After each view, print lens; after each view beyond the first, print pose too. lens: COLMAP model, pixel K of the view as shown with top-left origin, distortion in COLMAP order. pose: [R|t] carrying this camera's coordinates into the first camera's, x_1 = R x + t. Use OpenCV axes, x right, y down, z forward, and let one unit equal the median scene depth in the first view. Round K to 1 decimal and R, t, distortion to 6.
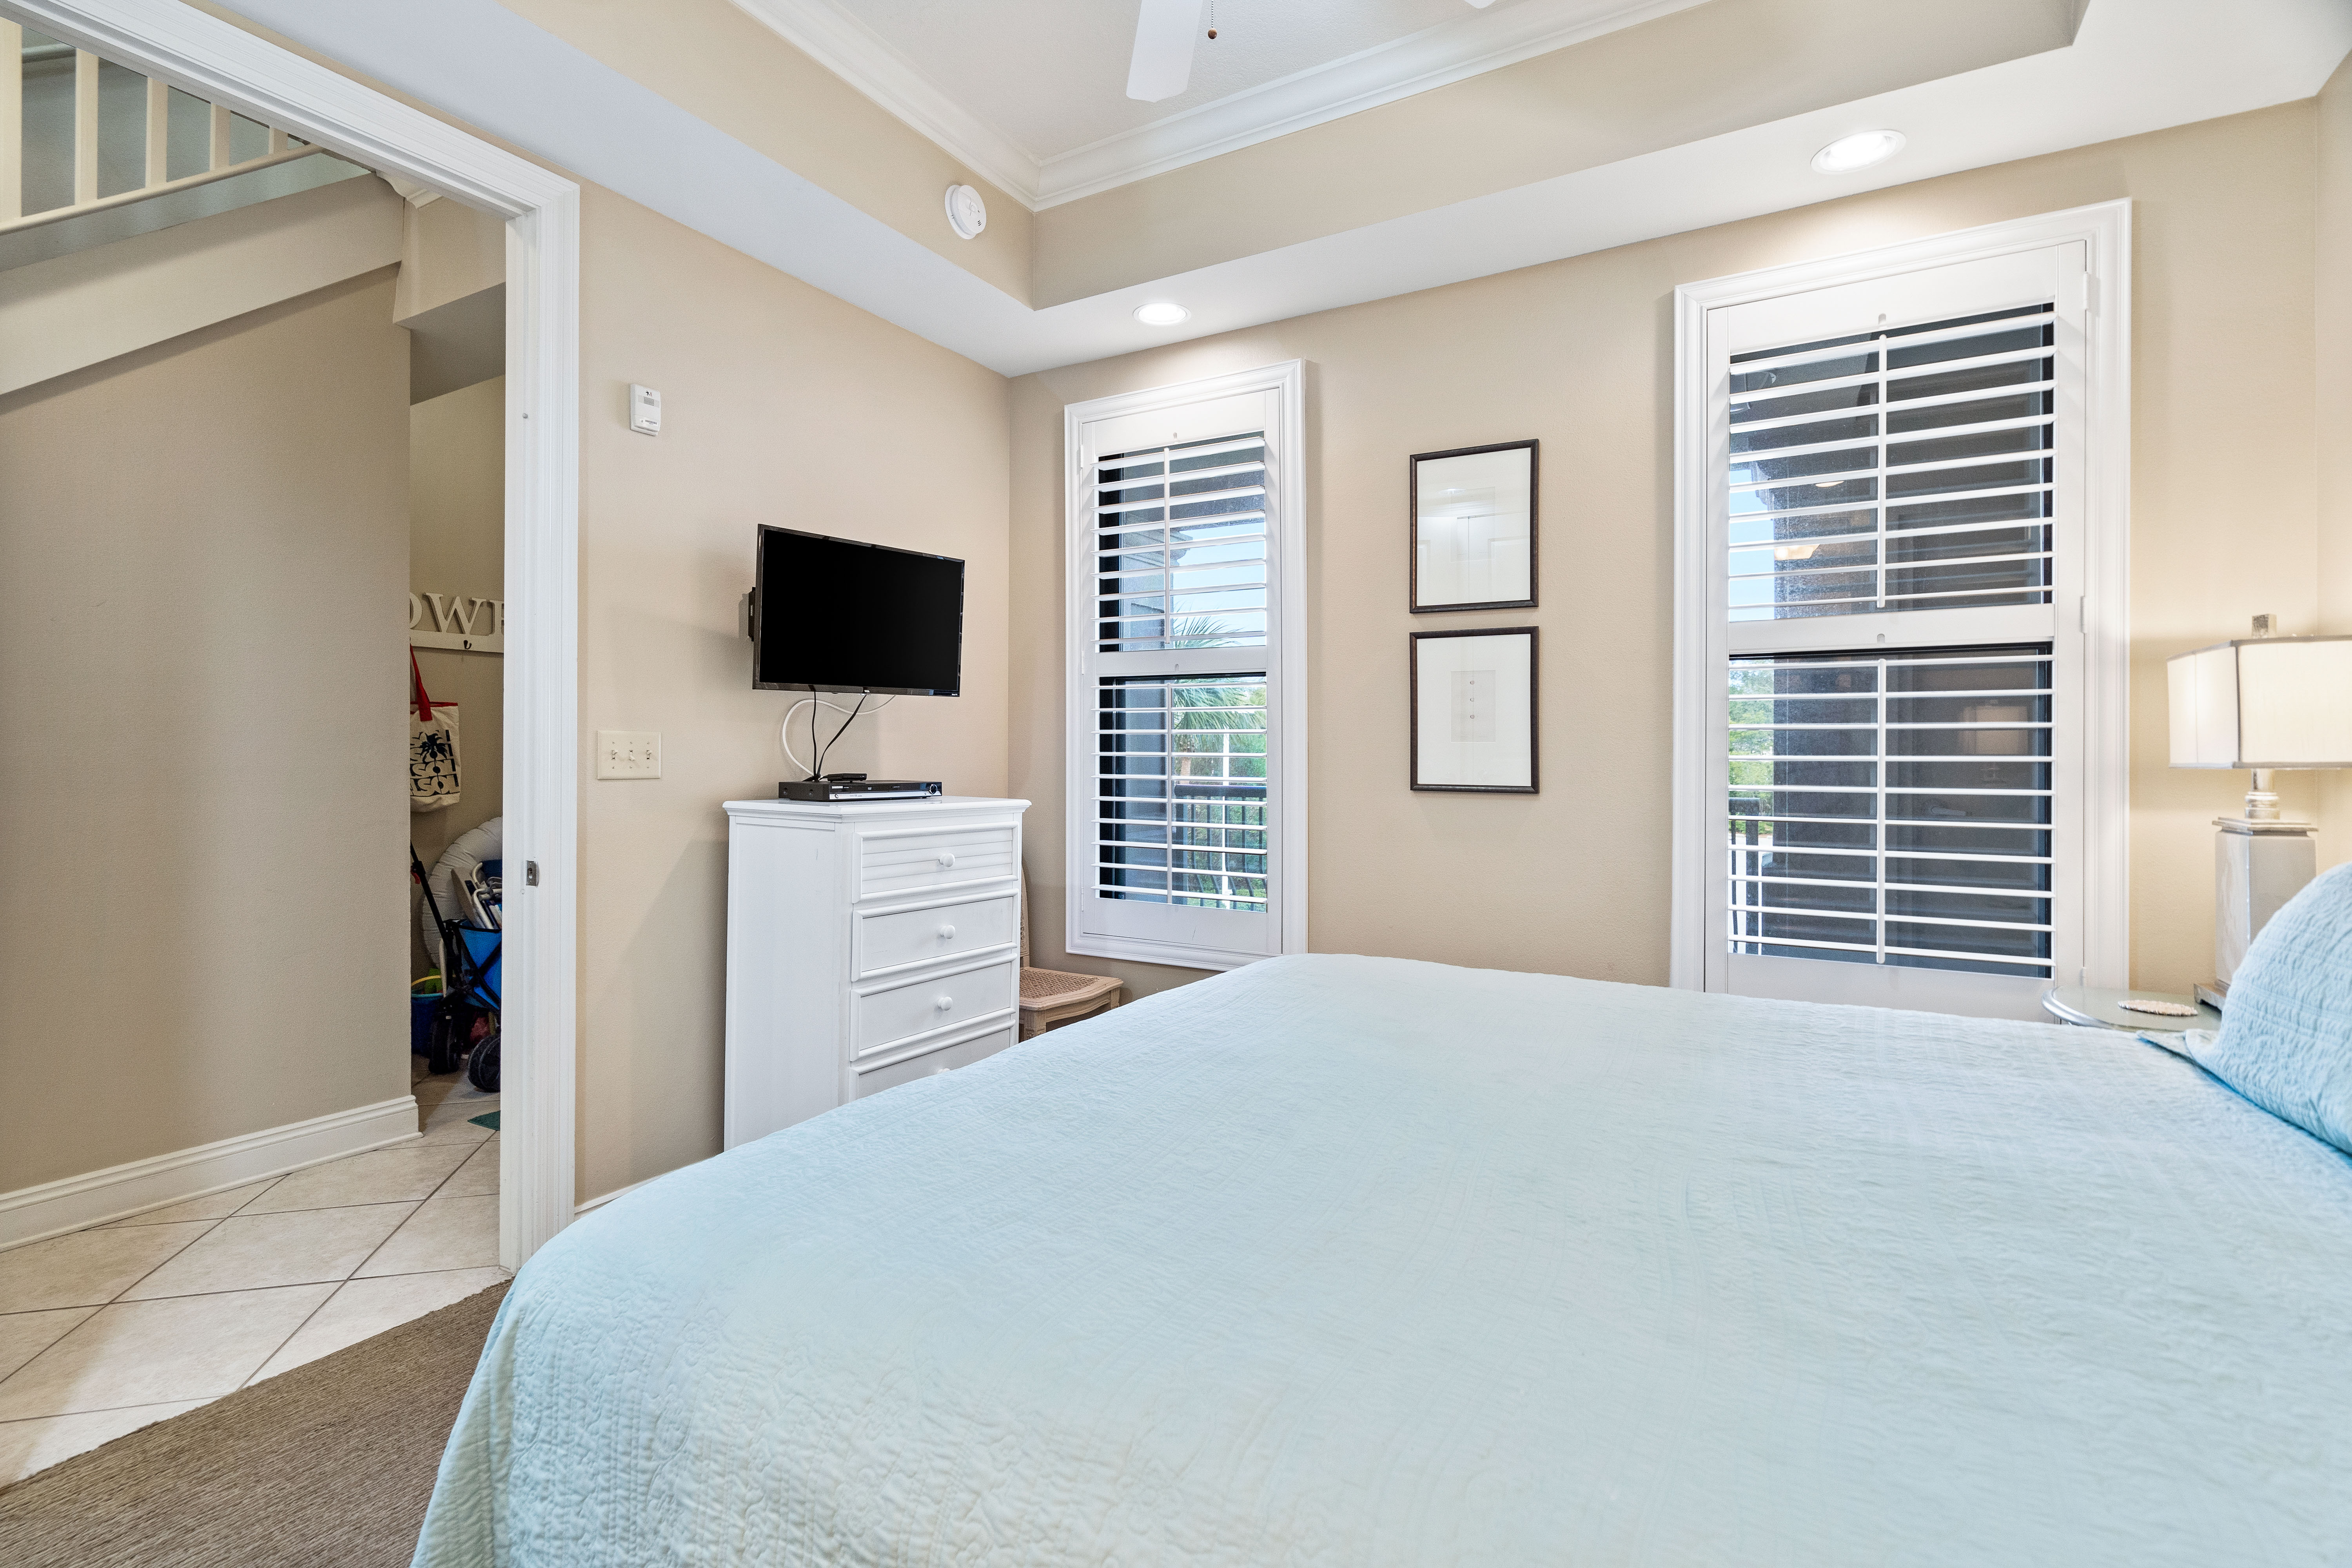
lens RADIAL K [[1092.8, 0, 1174.1], [0, 1092.8, 747.0], [0, 0, 1]] dist [-0.004718, 0.001759]
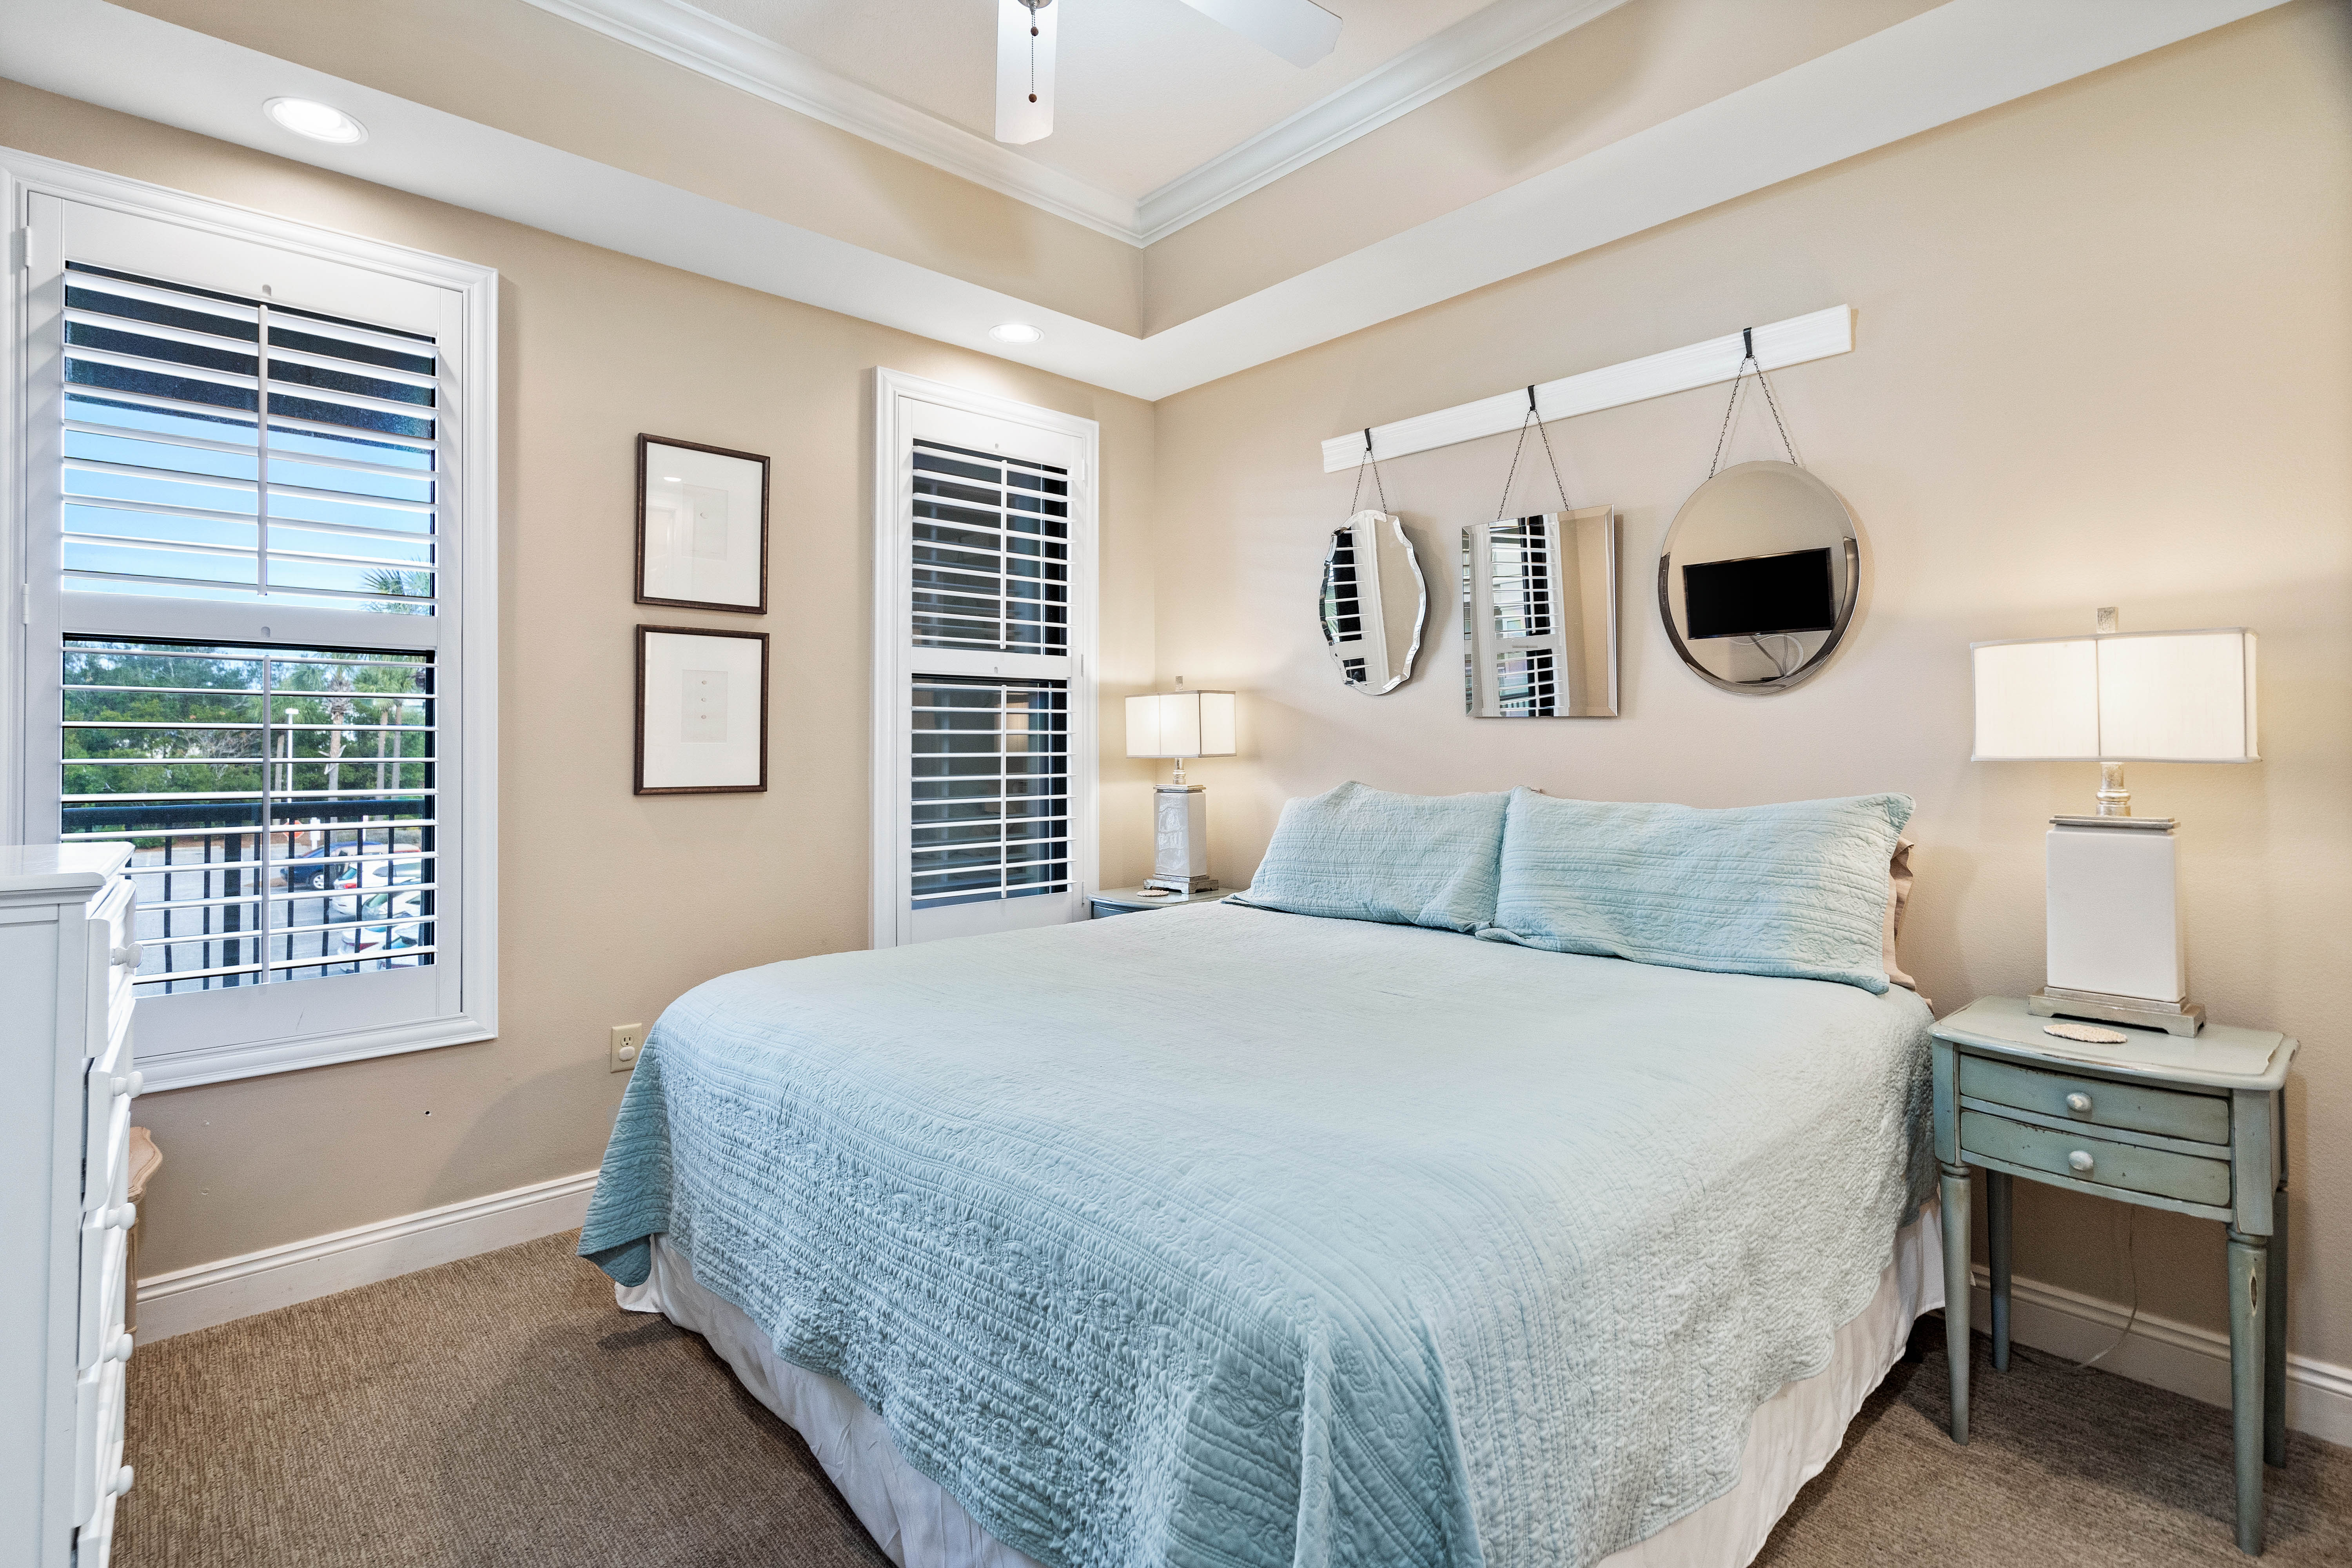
lens RADIAL K [[1092.8, 0, 1138.4], [0, 1092.8, 727.5], [0, 0, 1]] dist [-0.004718, 0.001759]
pose [[0.308858, 0.014870, 0.950992, -0.560313], [0.002476, 0.999862, -0.016438, -0.000981], [-0.951105, 0.007432, 0.308778, 0.331265]]
